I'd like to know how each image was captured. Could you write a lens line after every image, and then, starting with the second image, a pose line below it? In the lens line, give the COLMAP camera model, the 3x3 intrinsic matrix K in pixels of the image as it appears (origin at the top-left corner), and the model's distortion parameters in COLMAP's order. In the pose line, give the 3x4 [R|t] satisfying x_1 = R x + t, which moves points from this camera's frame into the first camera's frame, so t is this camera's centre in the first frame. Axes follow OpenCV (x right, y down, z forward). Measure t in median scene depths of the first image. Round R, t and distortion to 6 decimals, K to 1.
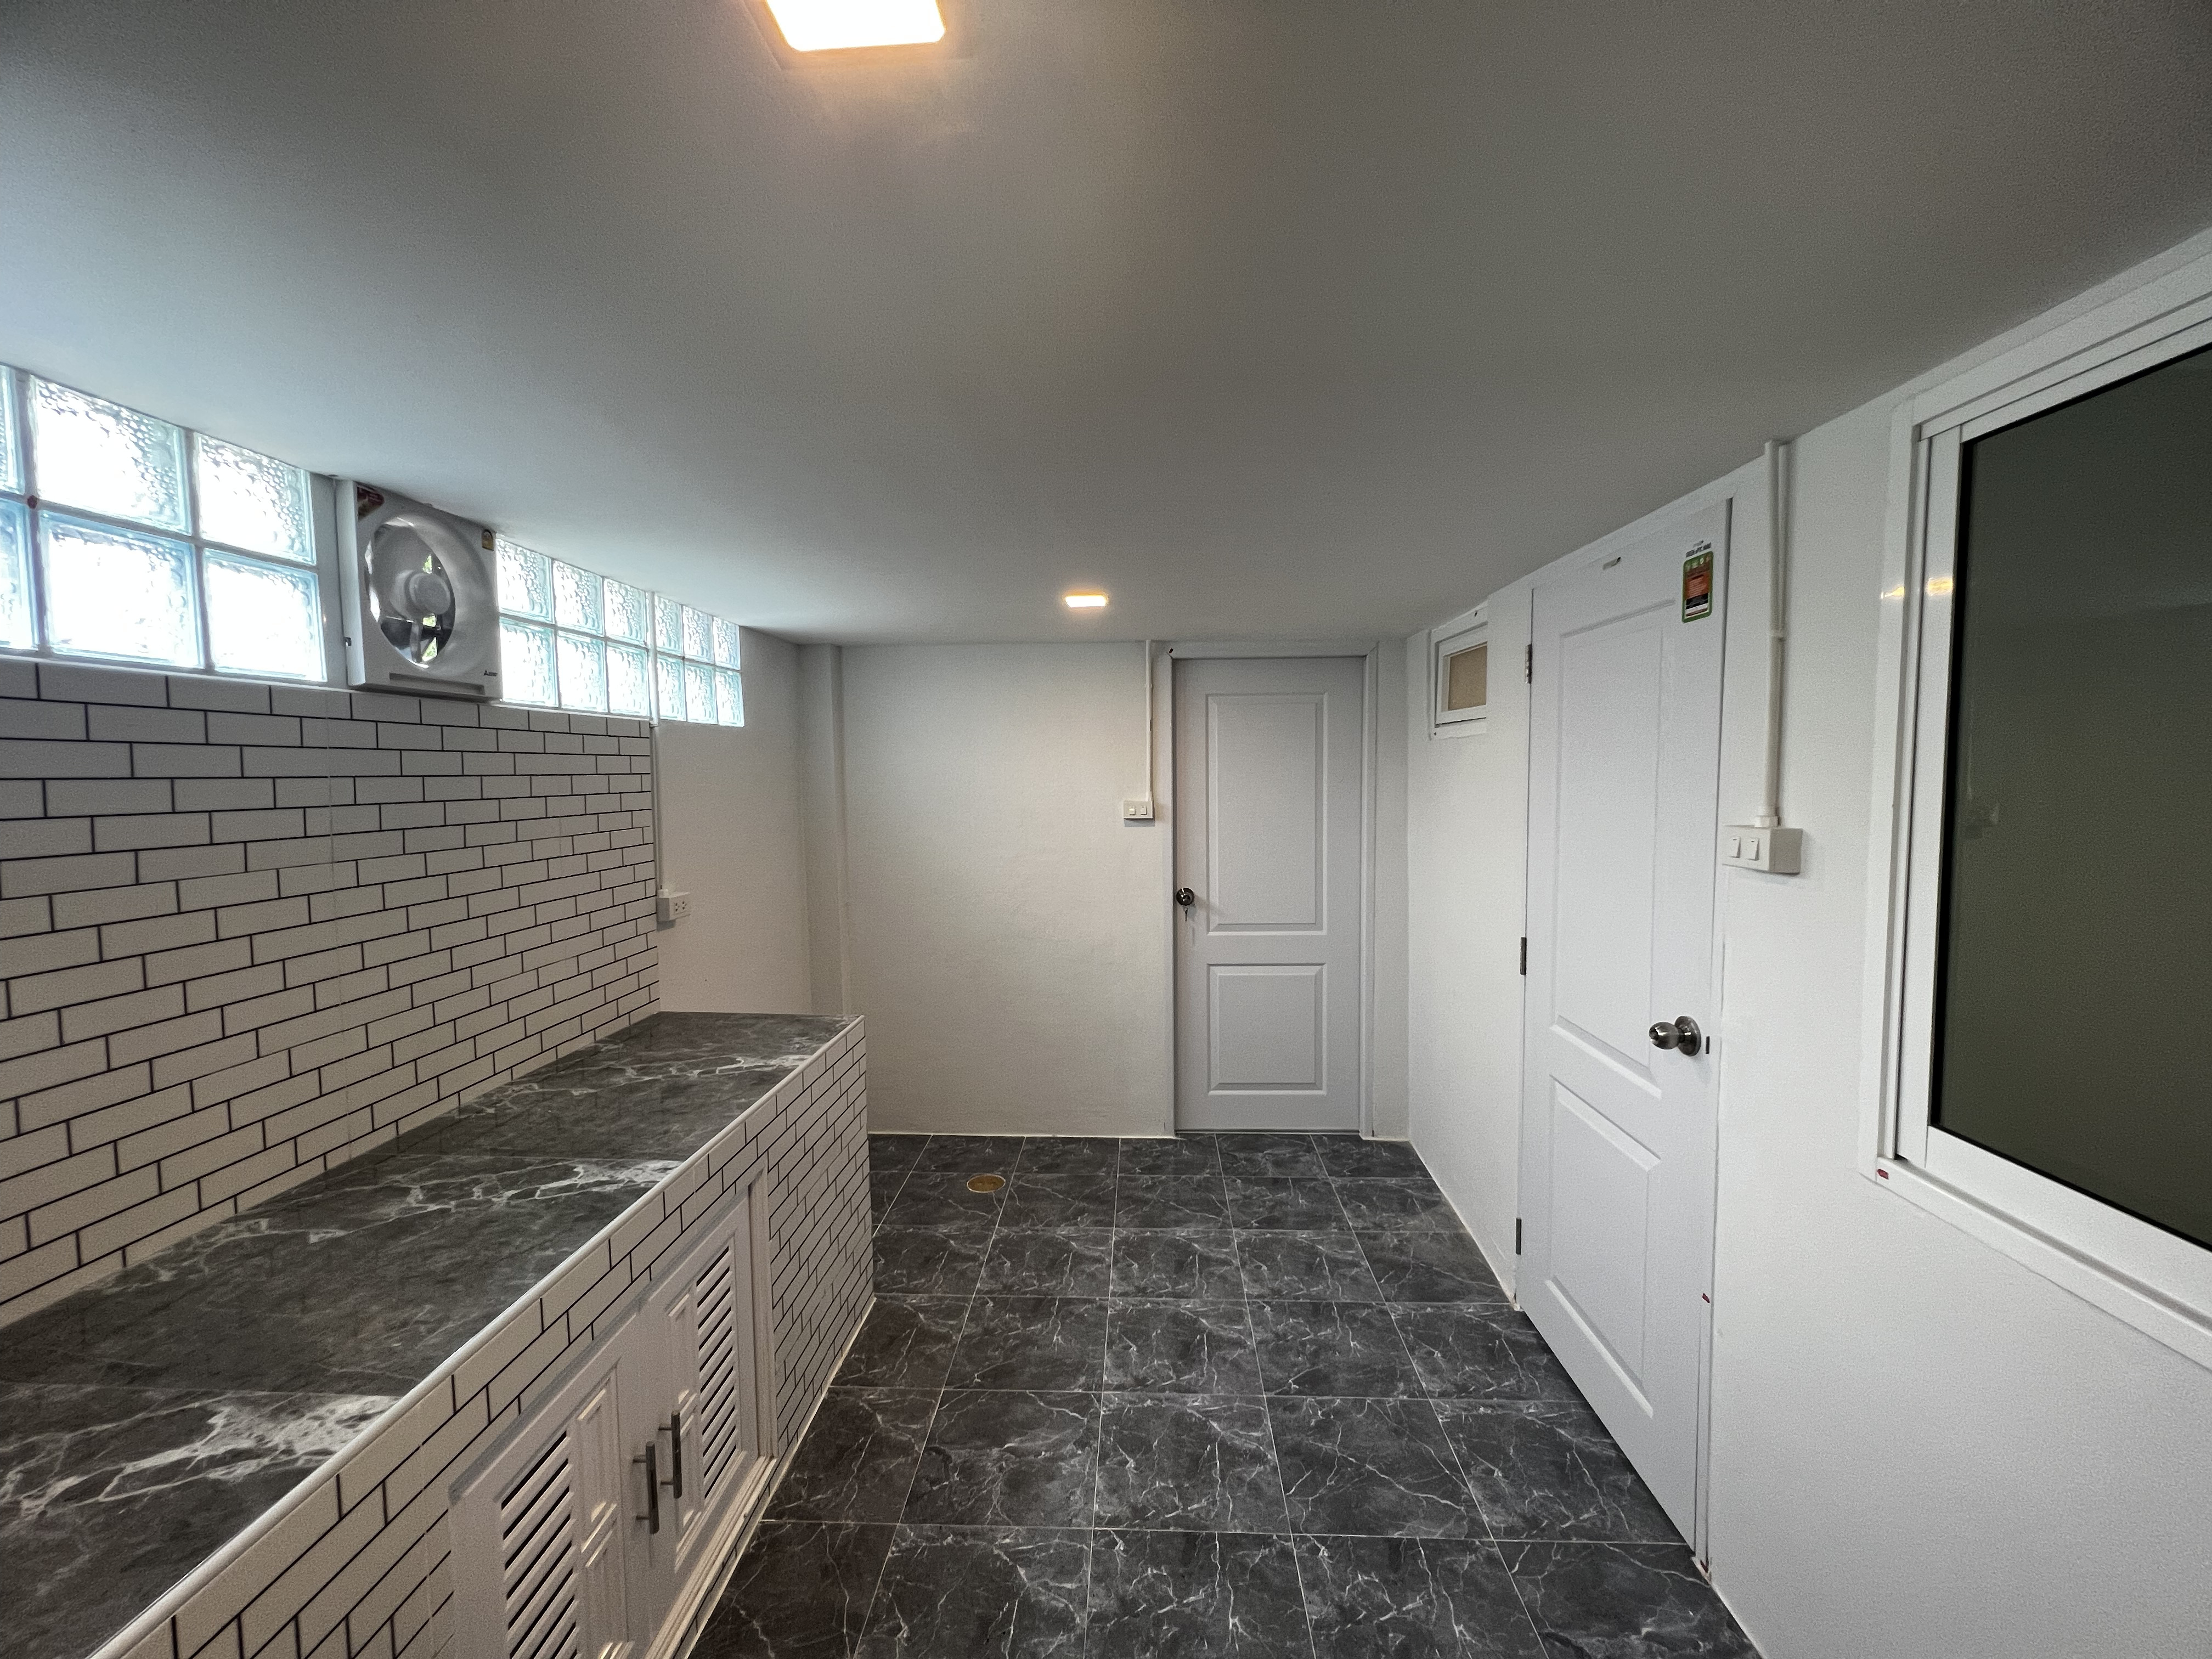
lens RADIAL K [[886.8, 0, 1106.2], [0, 886.8, 830.3], [0, 0, 1]] dist [-0.001330, -0.000131]
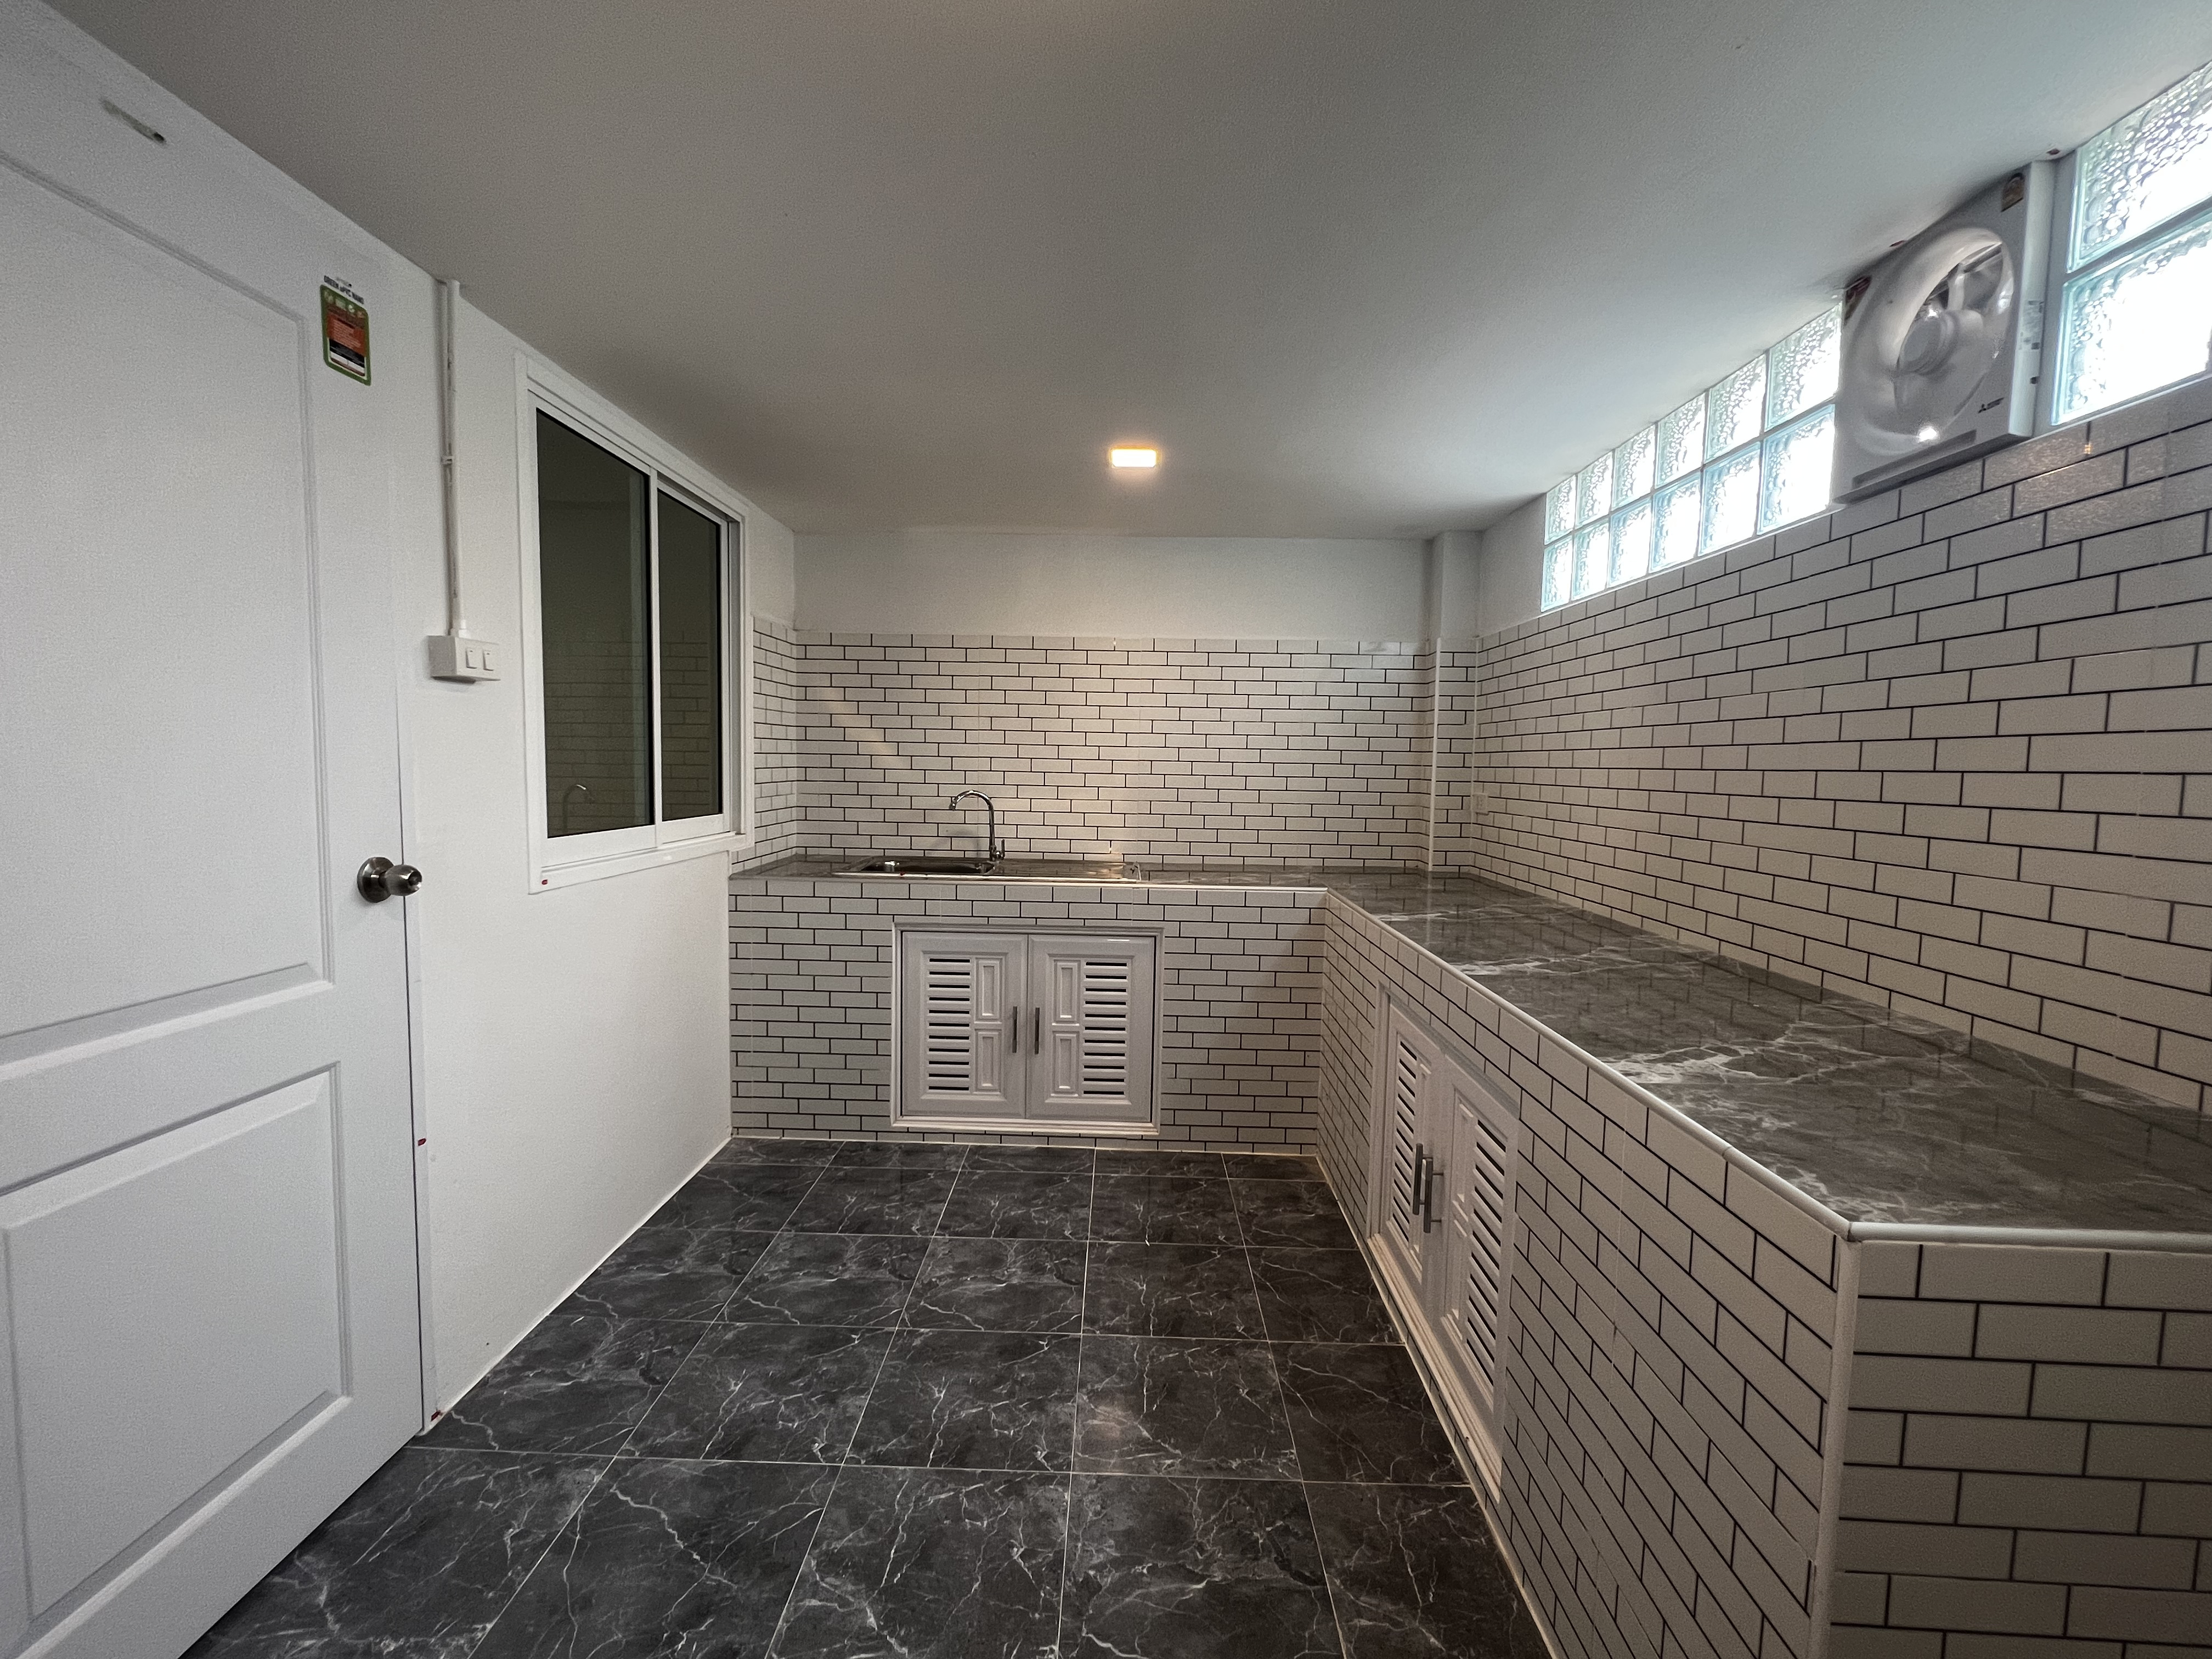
lens RADIAL K [[962.6, 0, 1102.9], [0, 962.6, 835.8], [0, 0, 1]] dist [0.000580, 0.000060]
pose [[-0.999722, -0.006930, -0.022549, -0.020460], [-0.010032, 0.990027, 0.140521, 0.050466], [0.021351, 0.140708, -0.989821, 1.839770]]
